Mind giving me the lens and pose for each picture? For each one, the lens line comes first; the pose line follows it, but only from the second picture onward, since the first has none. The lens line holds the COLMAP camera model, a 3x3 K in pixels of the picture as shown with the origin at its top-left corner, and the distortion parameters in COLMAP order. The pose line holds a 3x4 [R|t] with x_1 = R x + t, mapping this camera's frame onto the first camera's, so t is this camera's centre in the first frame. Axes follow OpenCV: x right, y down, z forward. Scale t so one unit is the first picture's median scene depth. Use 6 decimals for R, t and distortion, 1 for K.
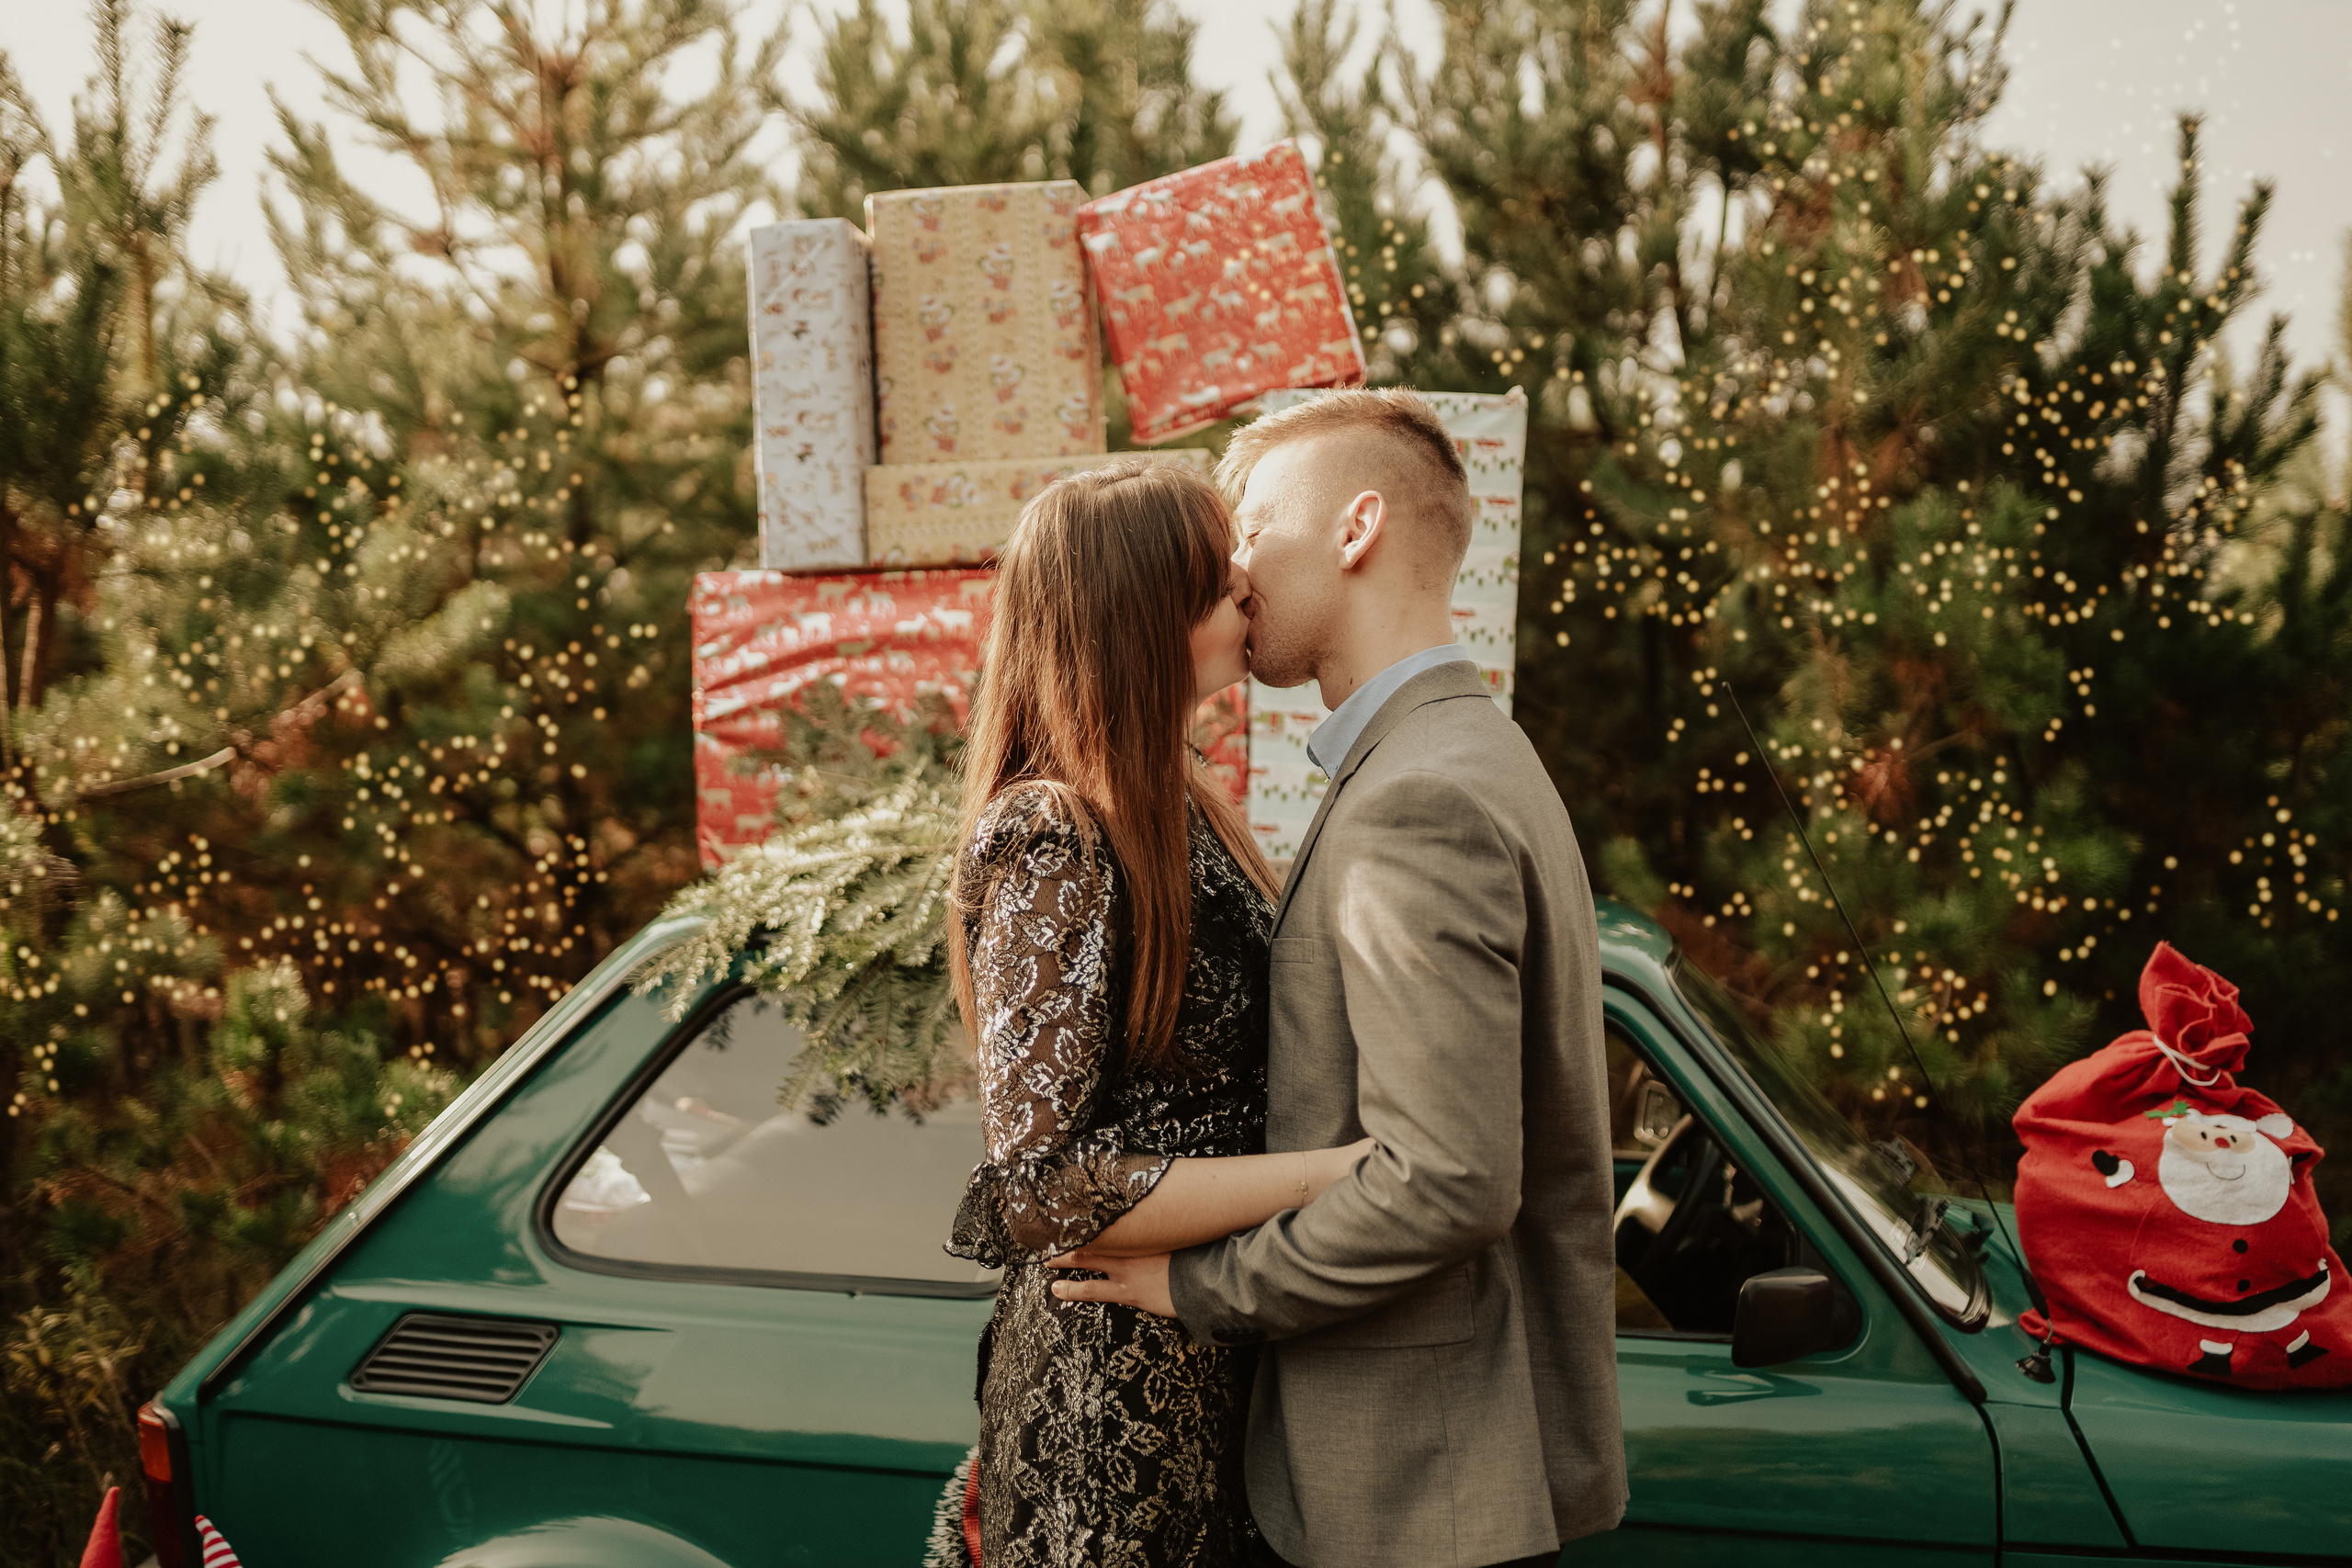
lens RADIAL K [[2344.2, 0, 1115.1], [0, 2344.2, 786.4], [0, 0, 1]] dist [-0.019777, 0.000000]
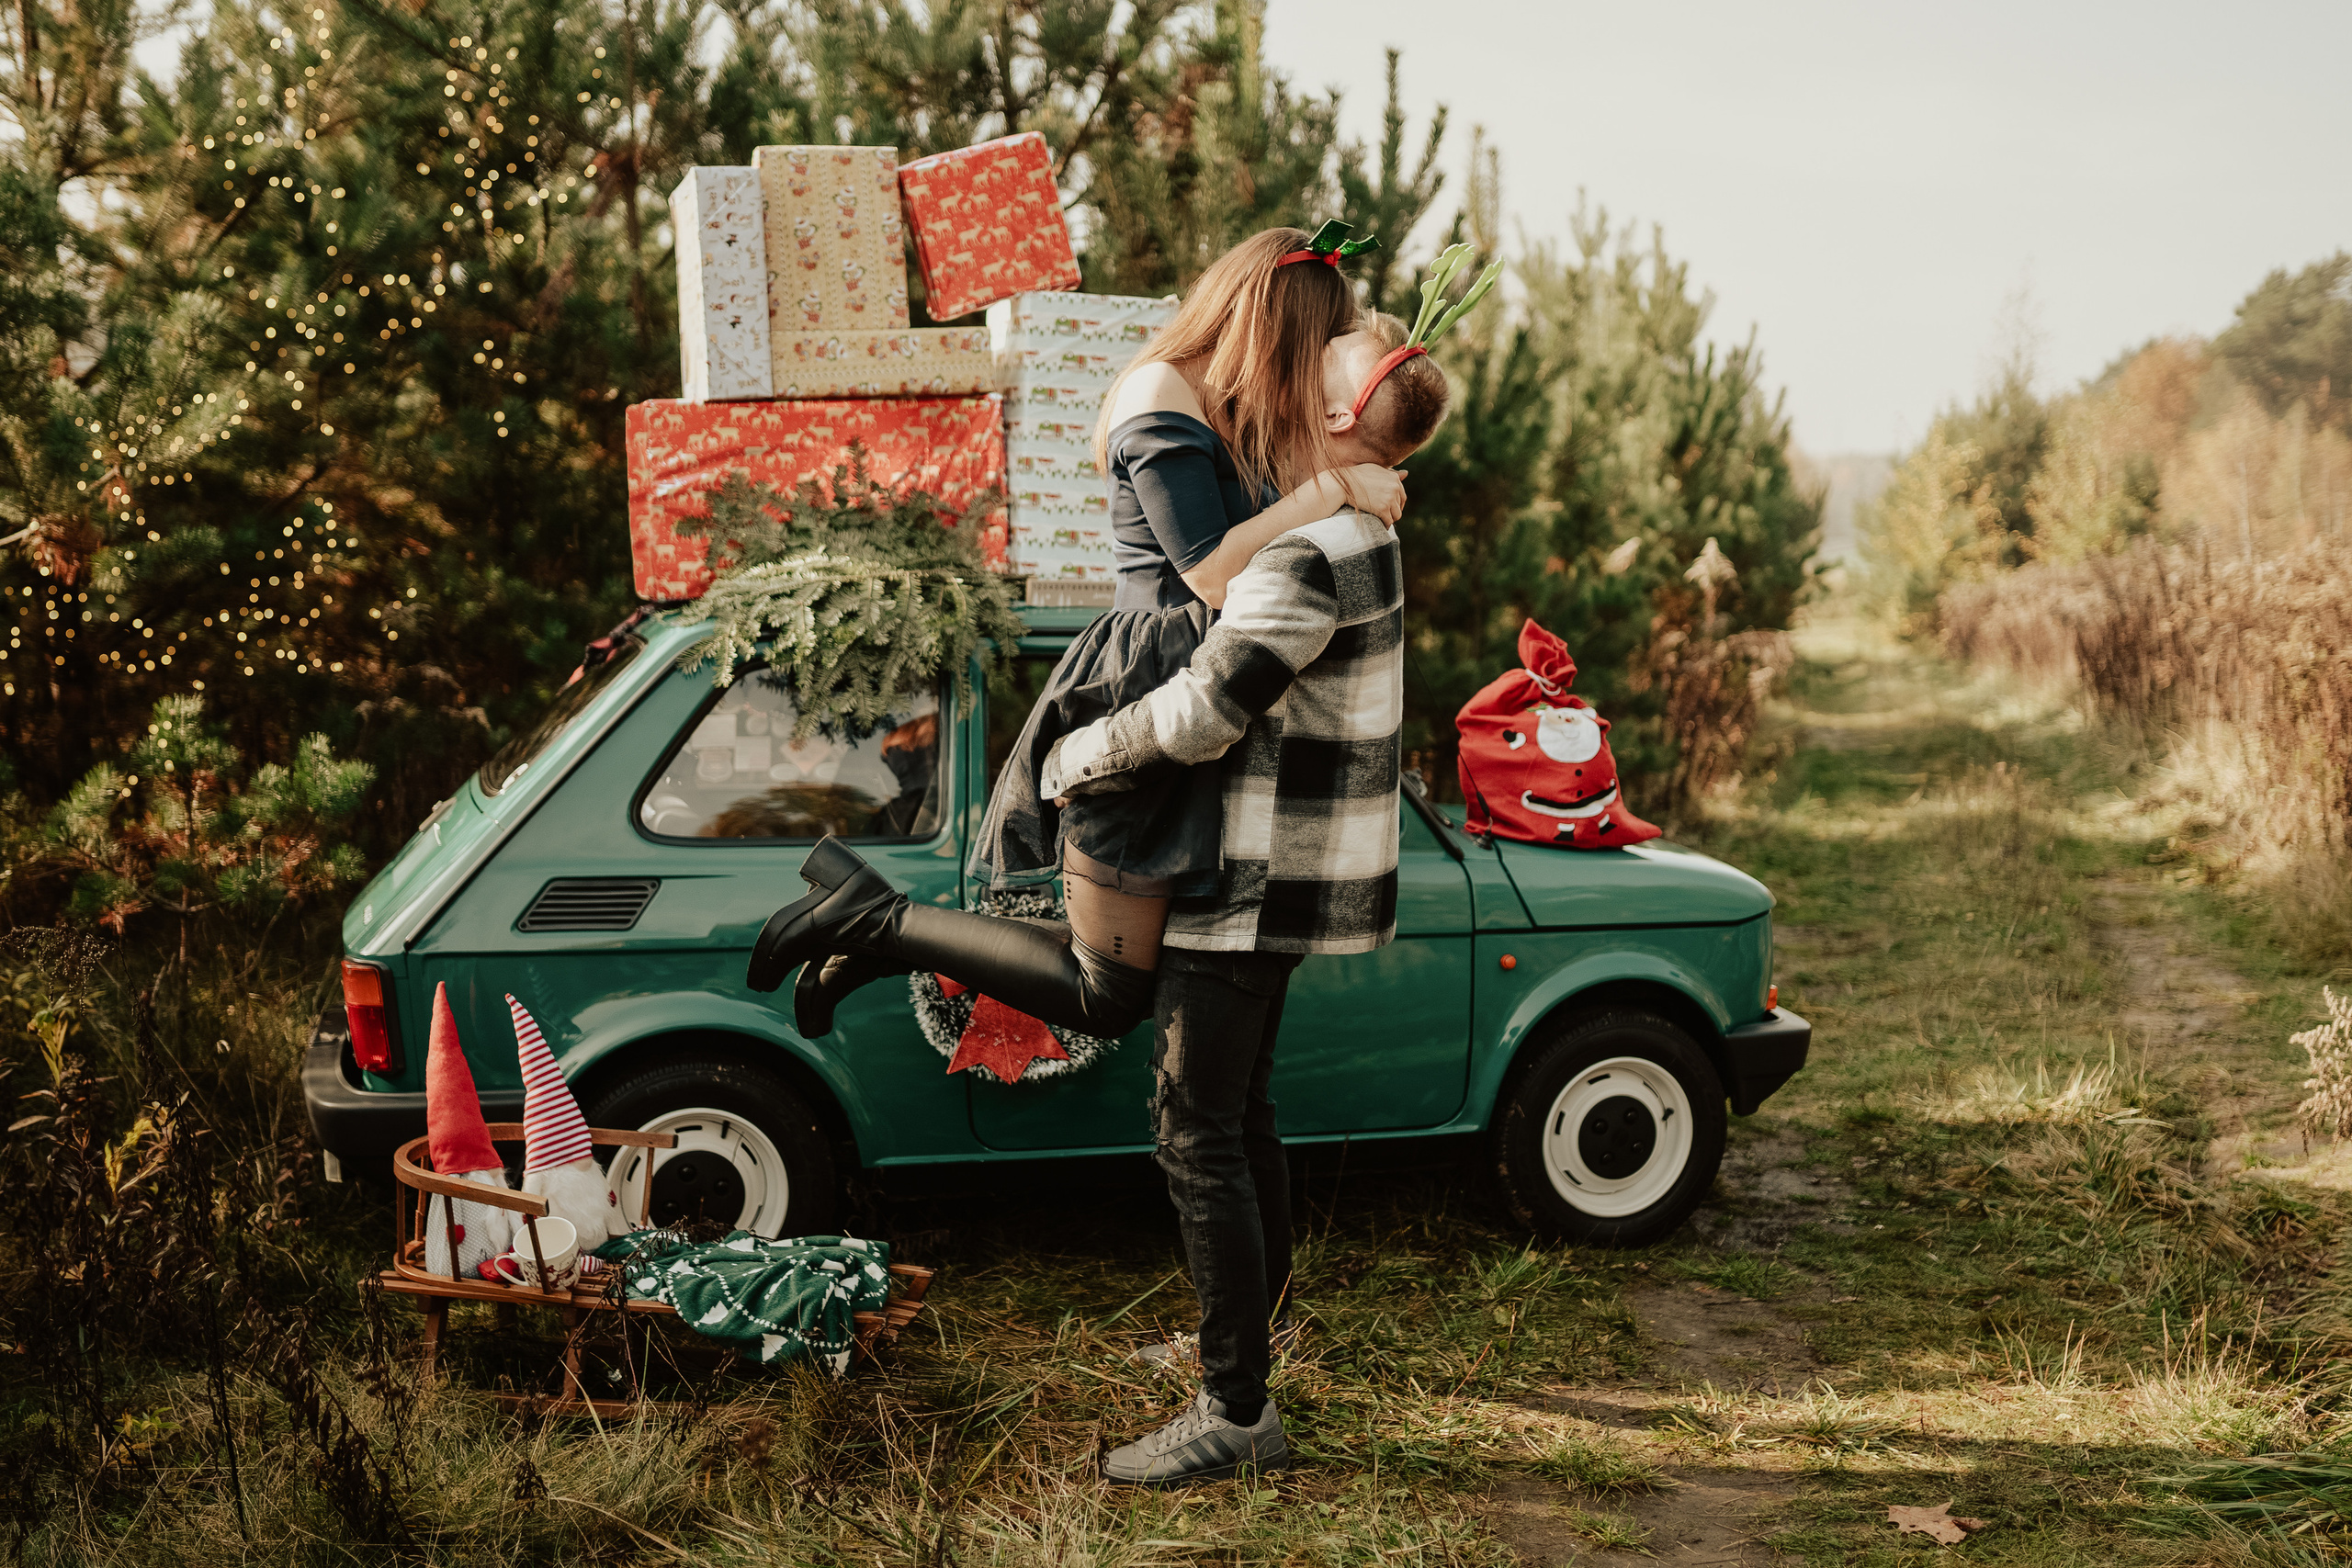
lens RADIAL K [[2447.4, 0, 1215.7], [0, 2447.4, 800.1], [0, 0, 1]] dist [-0.025269, 0.000000]
pose [[0.913255, -0.047500, 0.404610, -0.507026], [0.015999, 0.996595, 0.080885, 0.044446], [-0.407075, -0.067395, 0.910905, -0.596391]]
